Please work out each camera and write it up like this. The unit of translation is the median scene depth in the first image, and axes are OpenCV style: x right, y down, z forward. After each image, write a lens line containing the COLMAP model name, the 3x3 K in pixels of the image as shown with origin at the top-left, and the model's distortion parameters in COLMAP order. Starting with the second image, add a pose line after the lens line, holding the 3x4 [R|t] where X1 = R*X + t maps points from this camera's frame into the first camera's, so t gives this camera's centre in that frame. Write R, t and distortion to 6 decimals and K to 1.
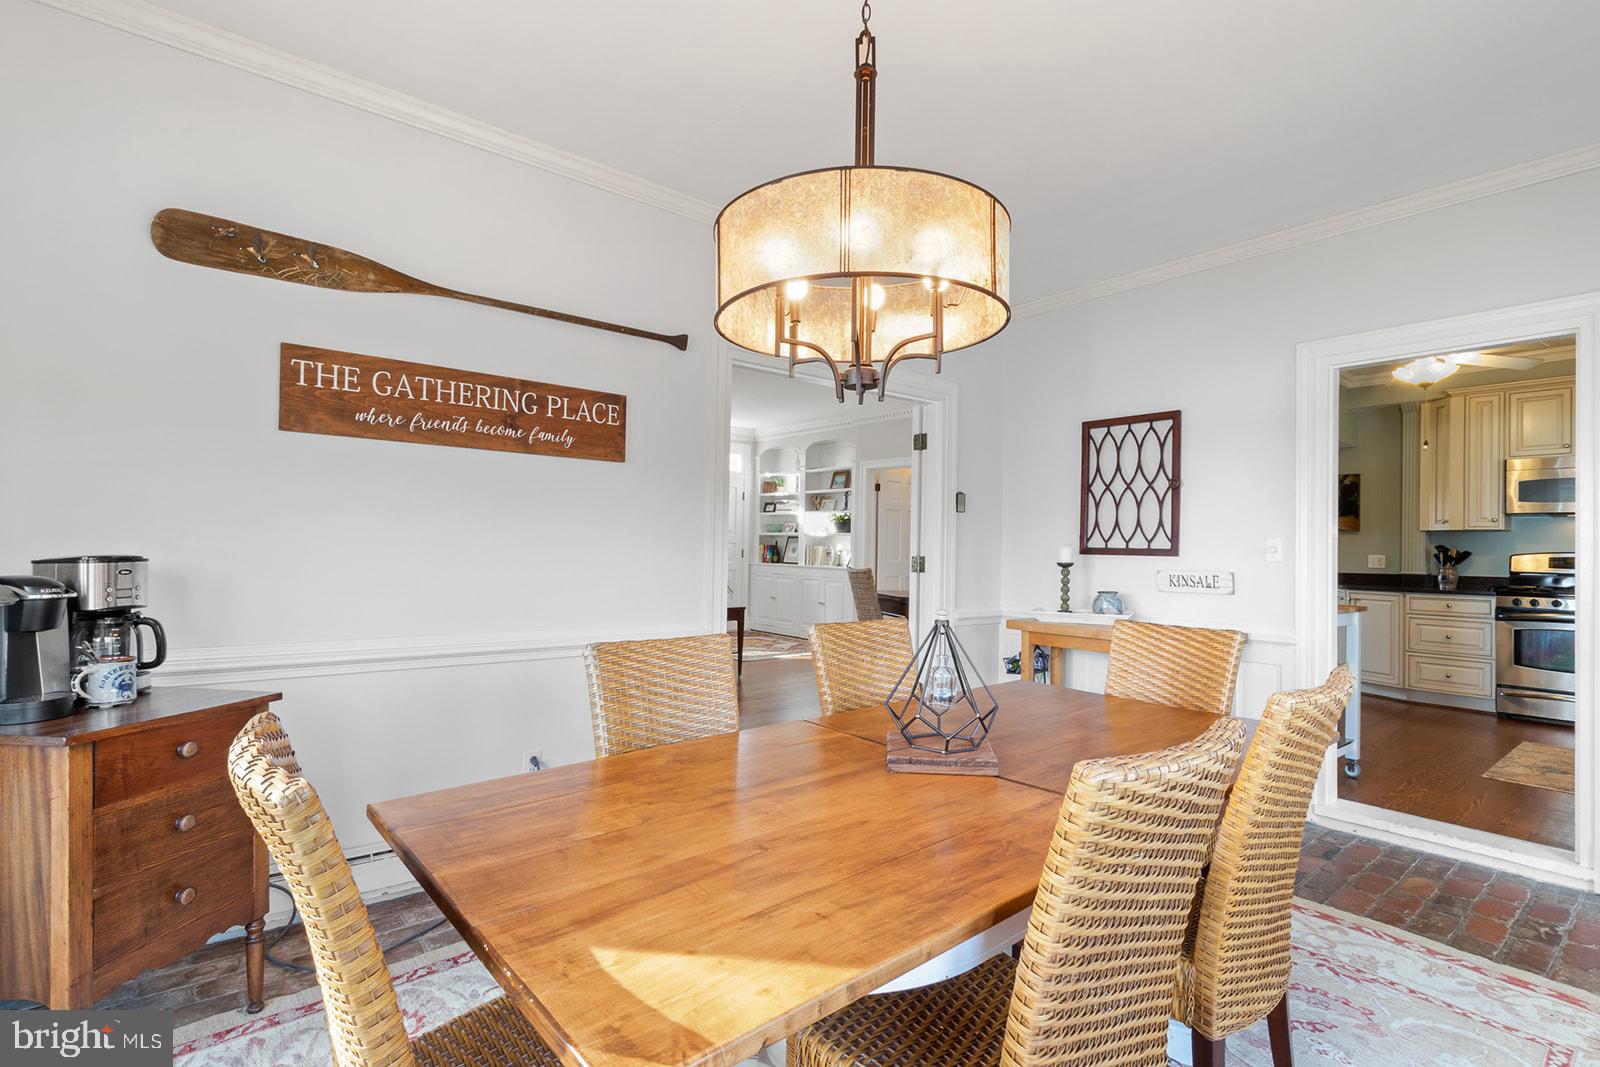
lens RADIAL K [[749.9, 0, 795.9], [0, 749.9, 548.6], [0, 0, 1]] dist [0.001626, 0.000319]
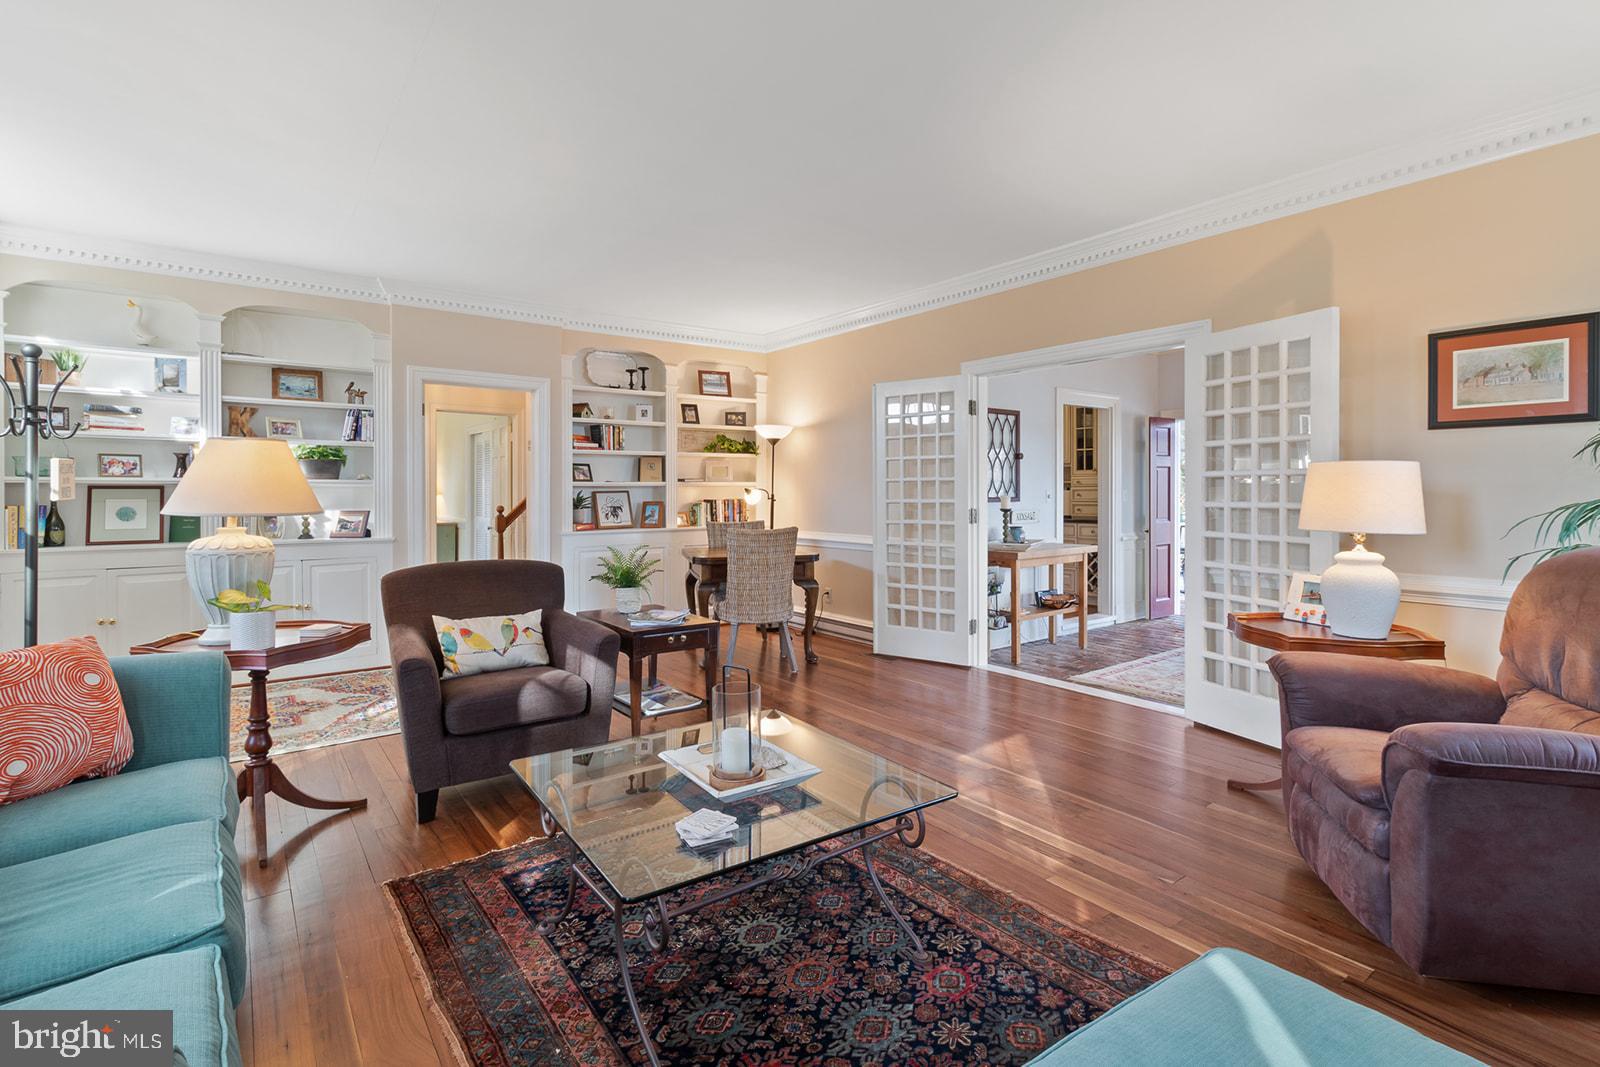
lens RADIAL K [[759.4, 0, 803.4], [0, 759.4, 488.7], [0, 0, 1]] dist [0.002894, 0.000582]
pose [[0.045648, -0.013013, 0.998873, -0.467333], [0.007901, 0.999889, 0.012665, -0.017197], [-0.998926, 0.007314, 0.045746, 0.569196]]
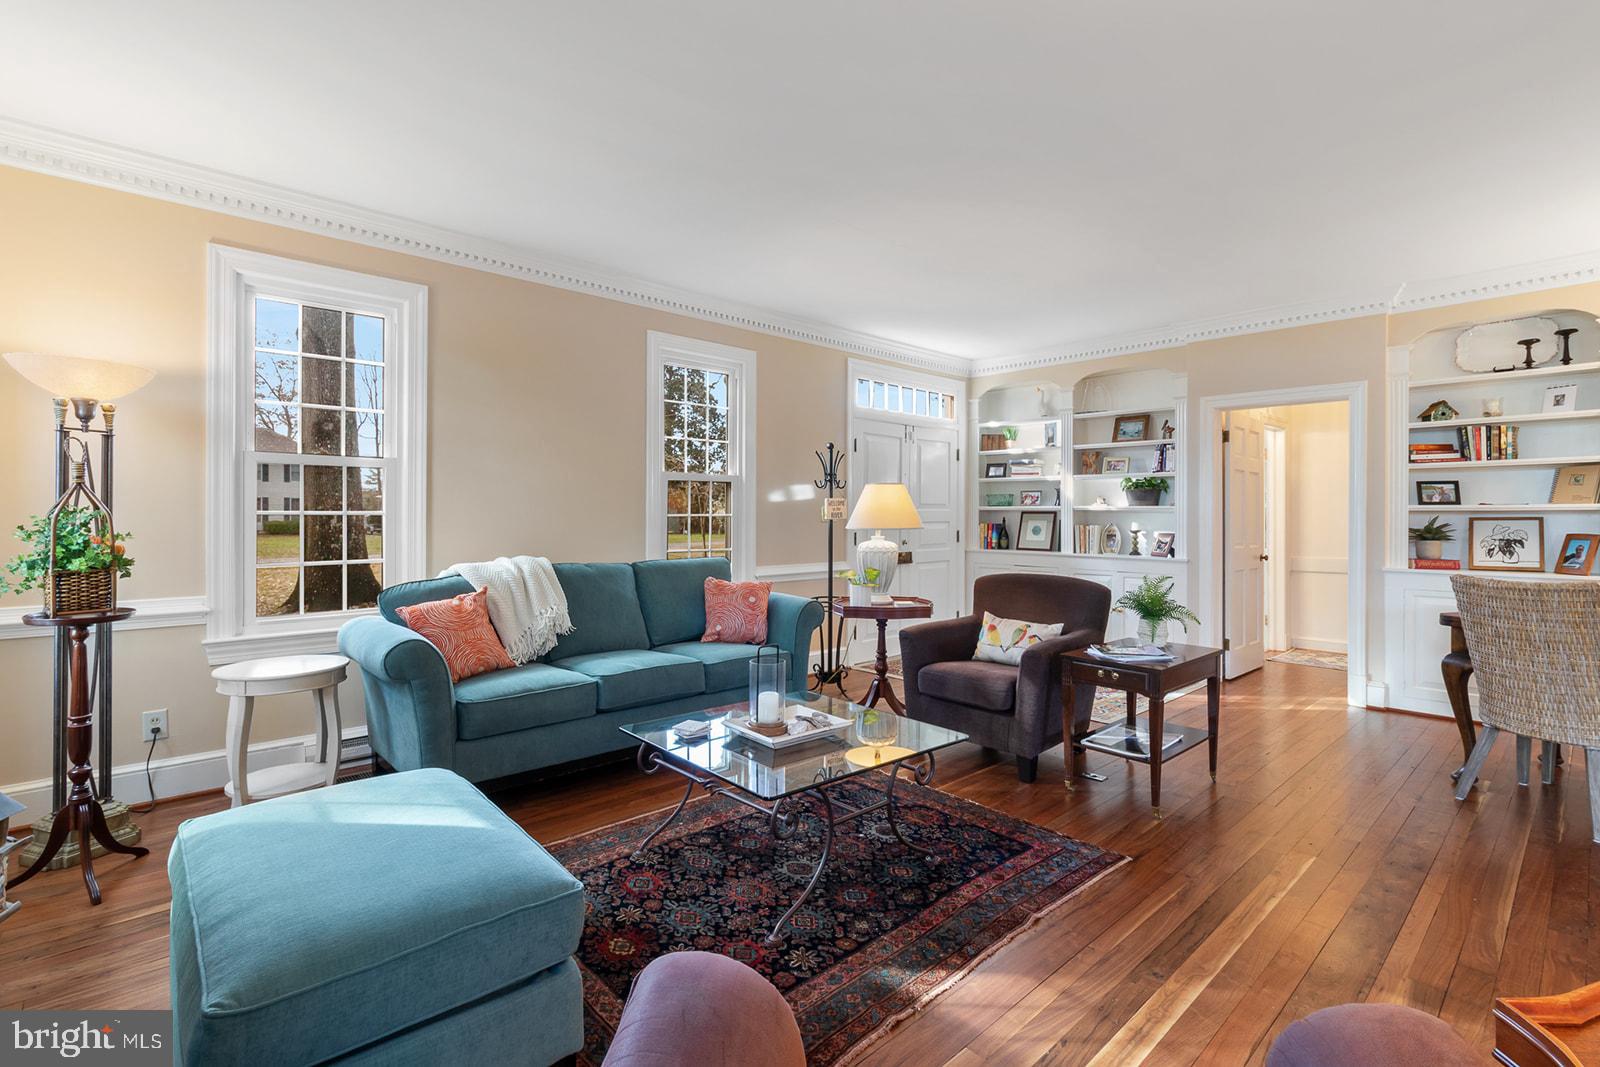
lens RADIAL K [[740.8, 0, 802.0], [0, 740.8, 516.1], [0, 0, 1]] dist [0.000795, 0.000081]
pose [[0.998621, -0.012103, 0.051077, -0.262782], [0.012257, 0.999921, -0.002694, -0.012938], [-0.051040, 0.003317, 0.998691, 0.325401]]
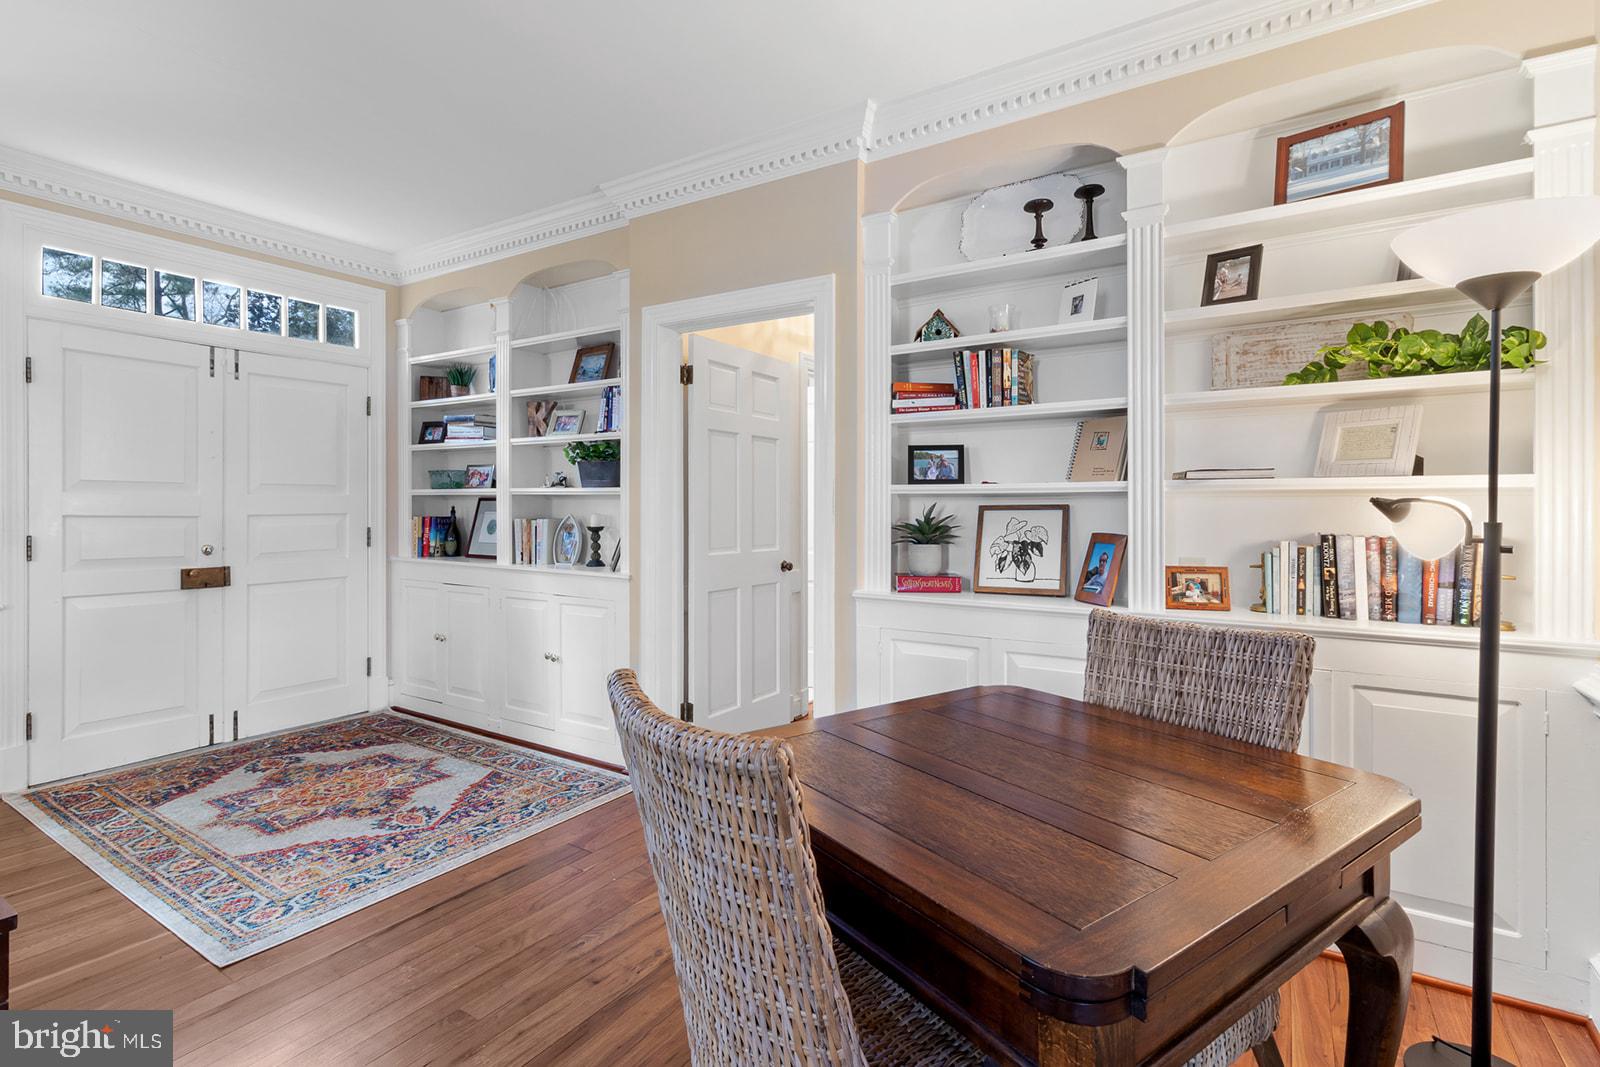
lens RADIAL K [[766.6, 0, 805.4], [0, 766.6, 503.7], [0, 0, 1]] dist [0.000156, -0.000088]
pose [[0.953911, -0.012606, 0.299826, 0.040024], [0.013729, 0.999904, -0.001638, -0.009228], [-0.299777, 0.005679, 0.953992, 0.517475]]
